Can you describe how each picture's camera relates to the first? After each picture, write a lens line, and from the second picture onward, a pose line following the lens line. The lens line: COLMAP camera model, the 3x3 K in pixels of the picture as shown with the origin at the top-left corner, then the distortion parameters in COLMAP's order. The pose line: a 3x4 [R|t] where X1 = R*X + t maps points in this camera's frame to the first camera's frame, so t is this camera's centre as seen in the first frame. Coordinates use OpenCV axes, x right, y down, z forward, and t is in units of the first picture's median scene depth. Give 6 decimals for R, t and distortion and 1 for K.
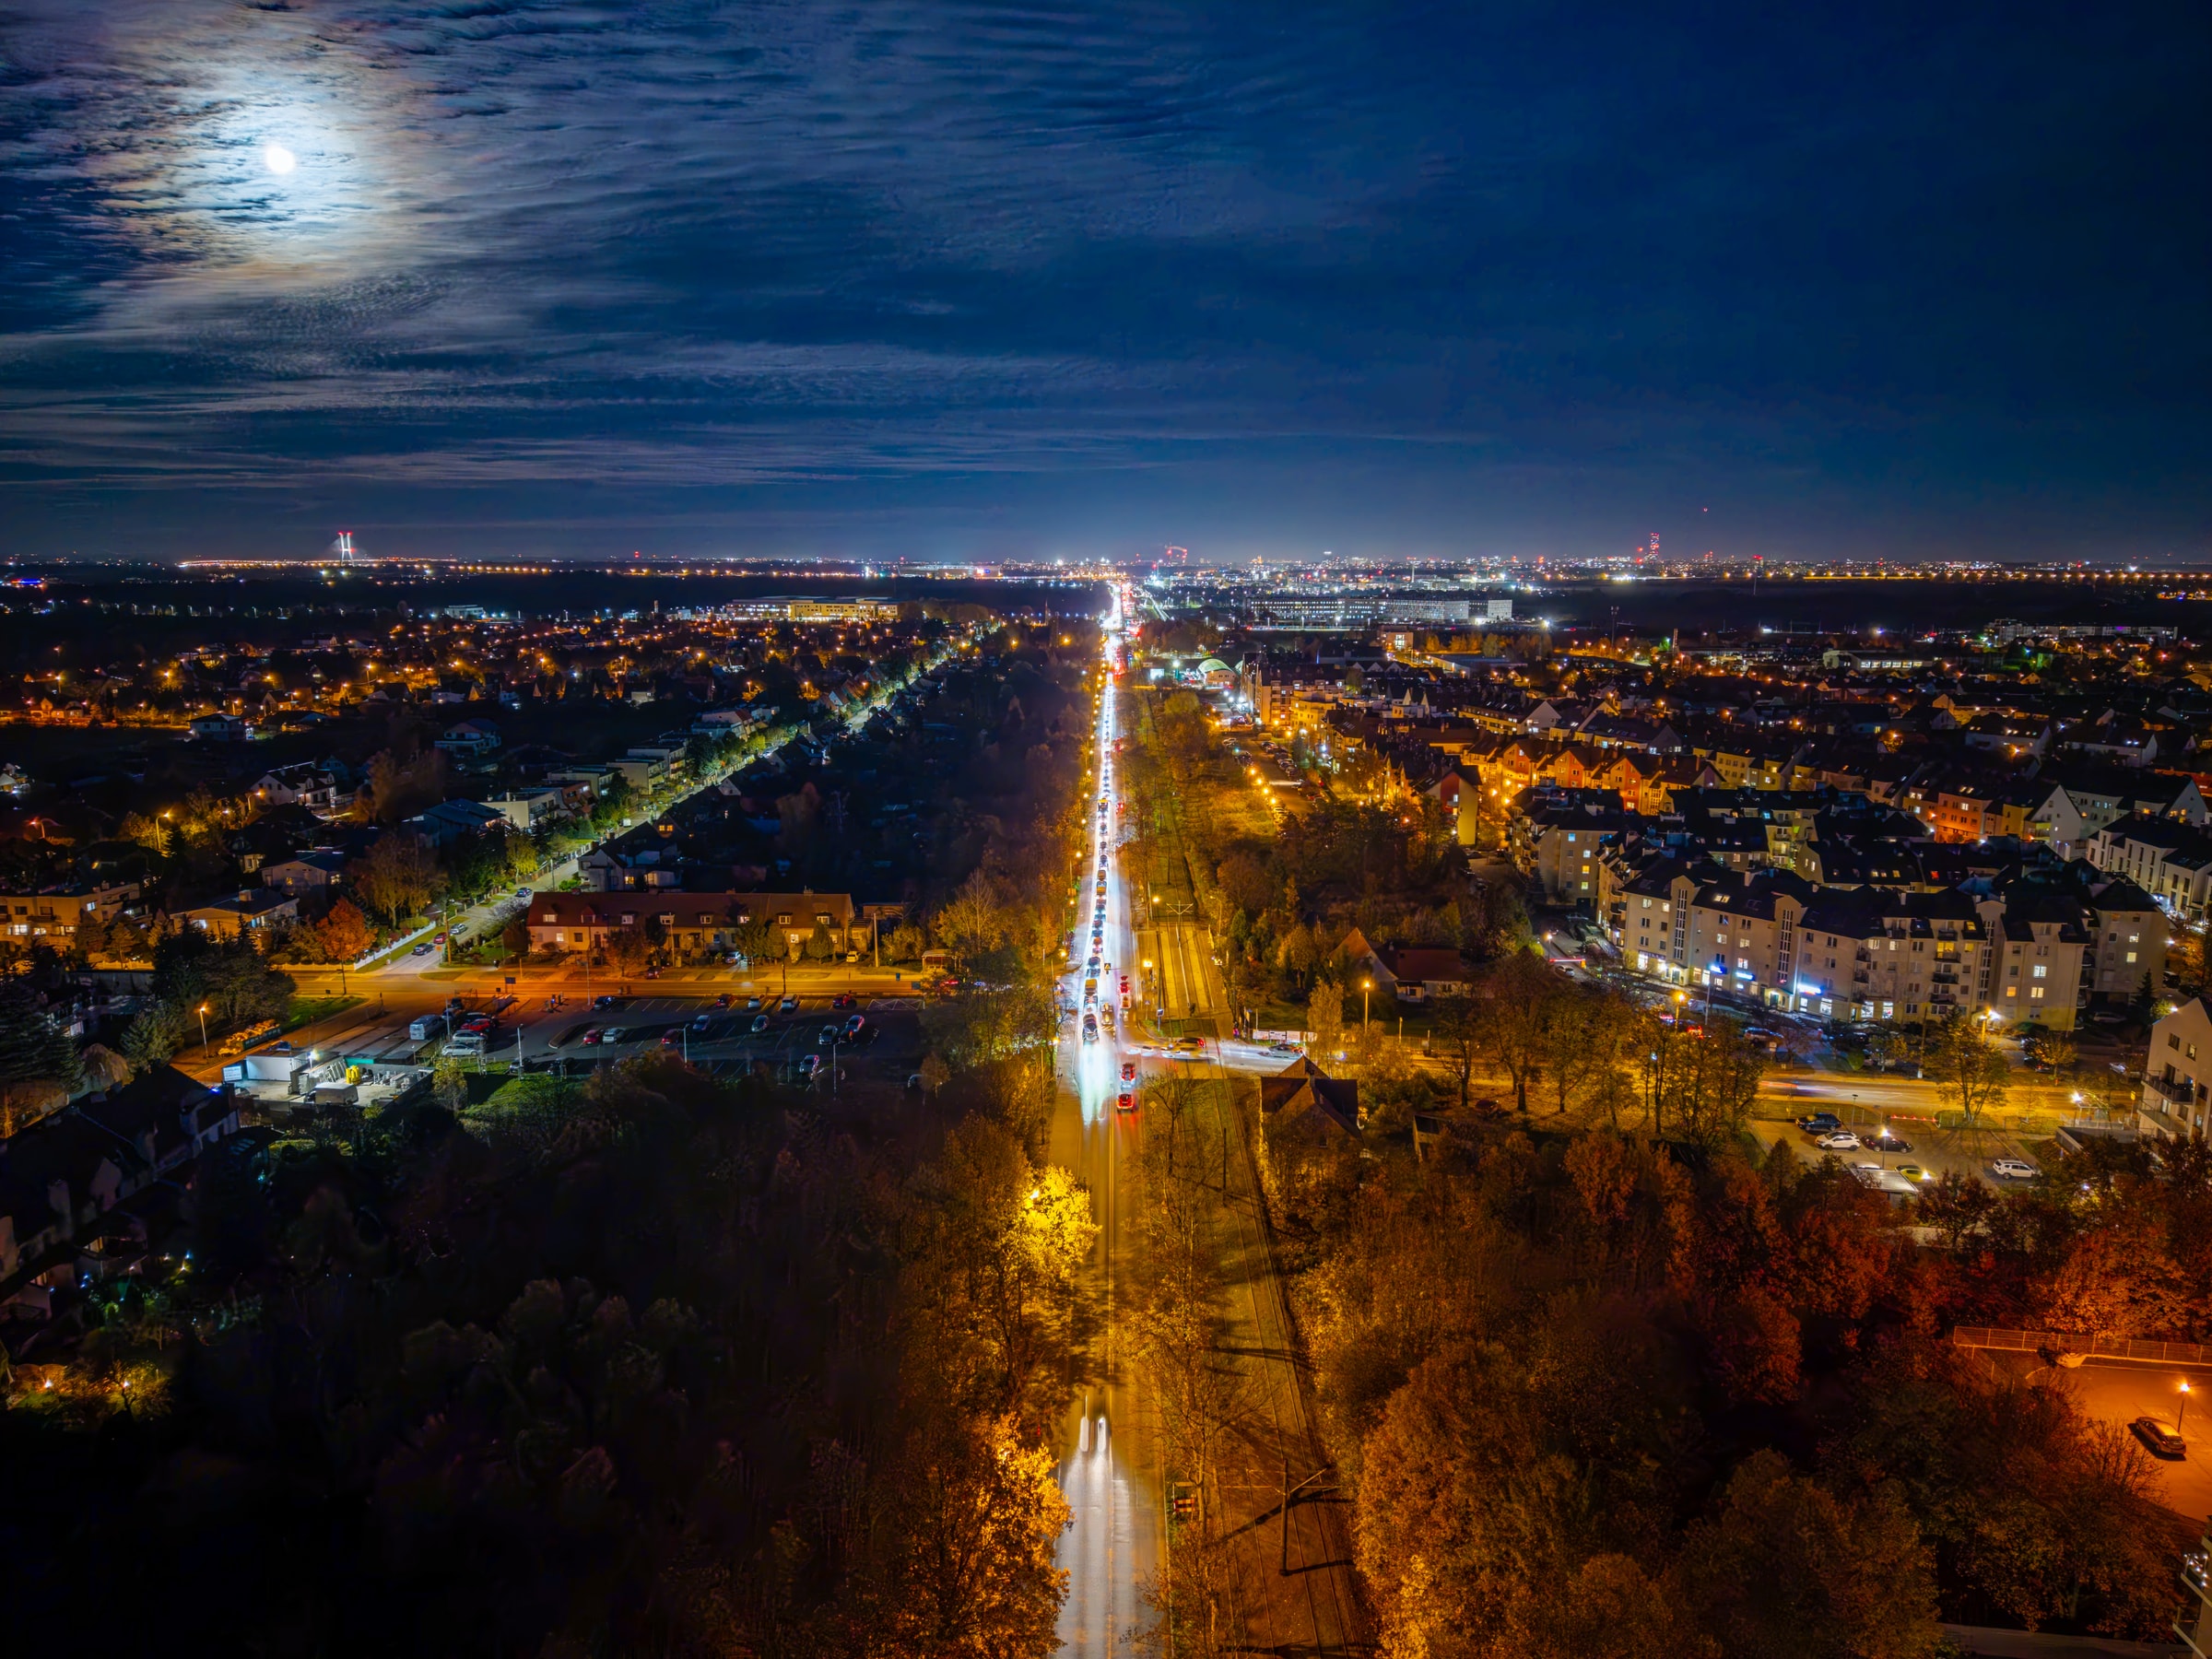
lens RADIAL K [[1448.9, 0, 1100.4], [0, 1448.9, 813.1], [0, 0, 1]] dist [-0.023828, 0.010927]
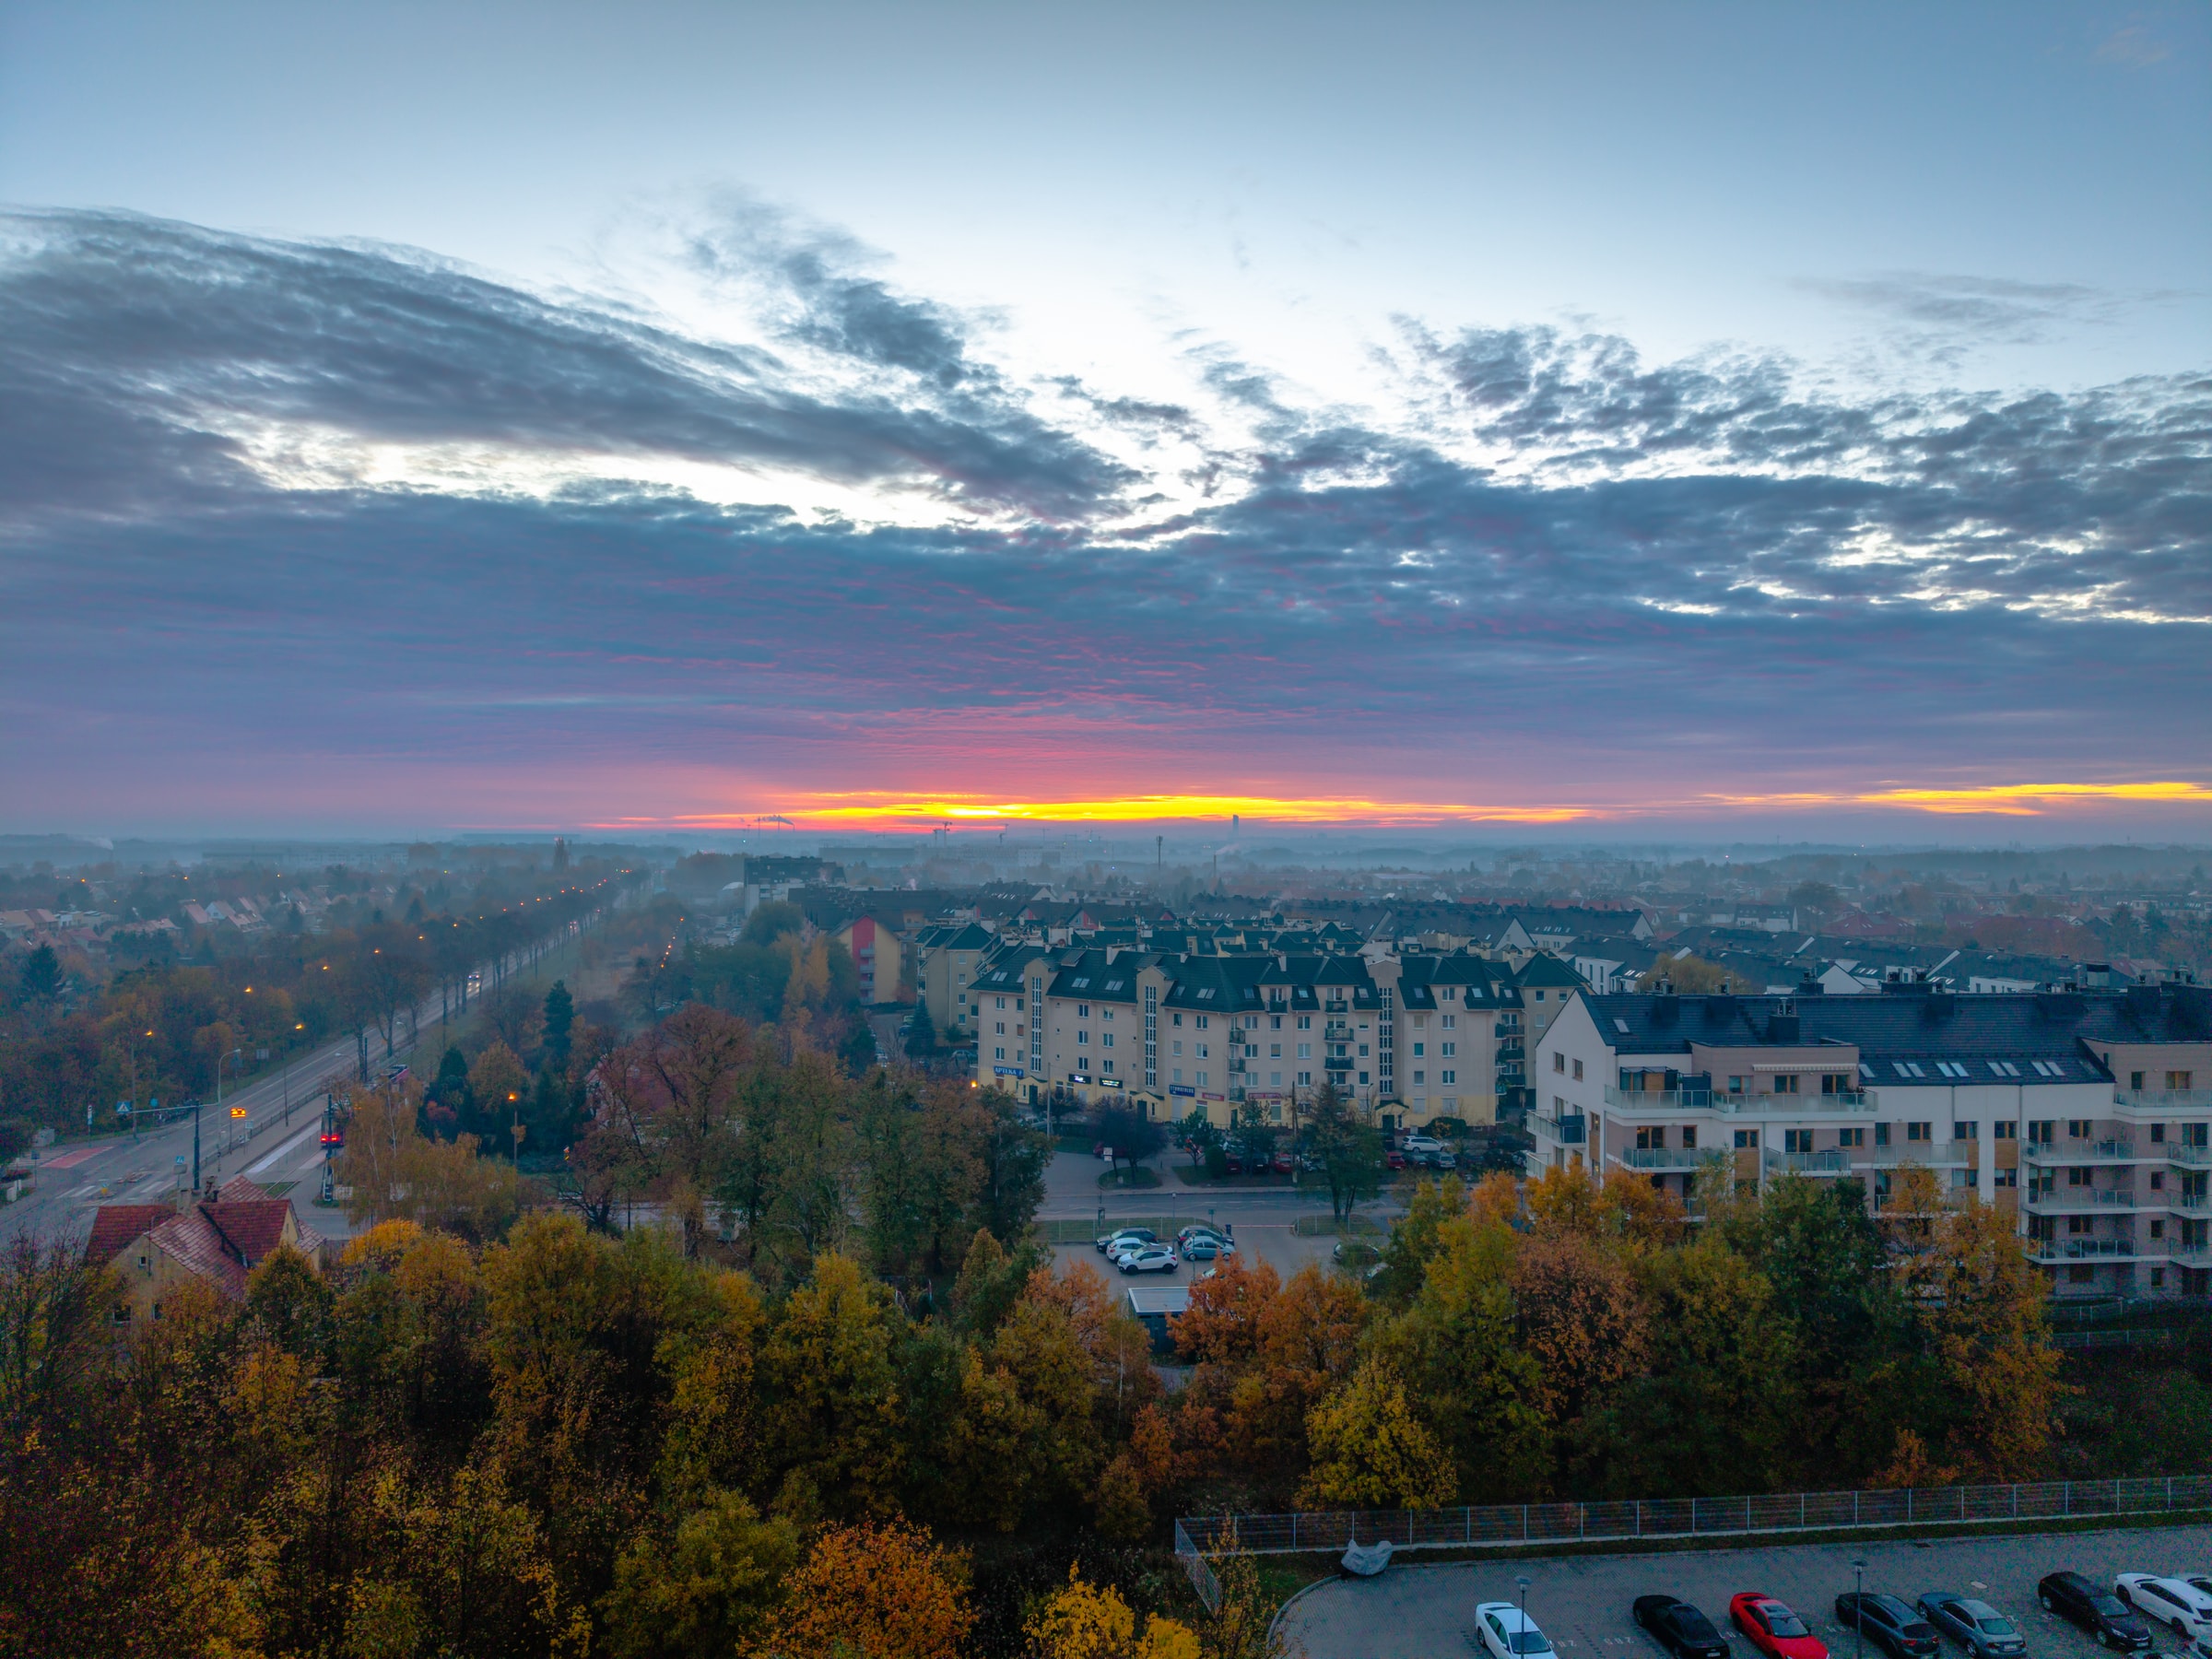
lens RADIAL K [[1448.9, 0, 1091.2], [0, 1448.9, 785.0], [0, 0, 1]] dist [-0.023828, 0.010927]
pose [[0.963982, 0.015789, 0.265499, 0.248544], [0.037935, 0.979868, -0.196007, 0.115796], [-0.263249, 0.199019, 0.943976, 0.268293]]
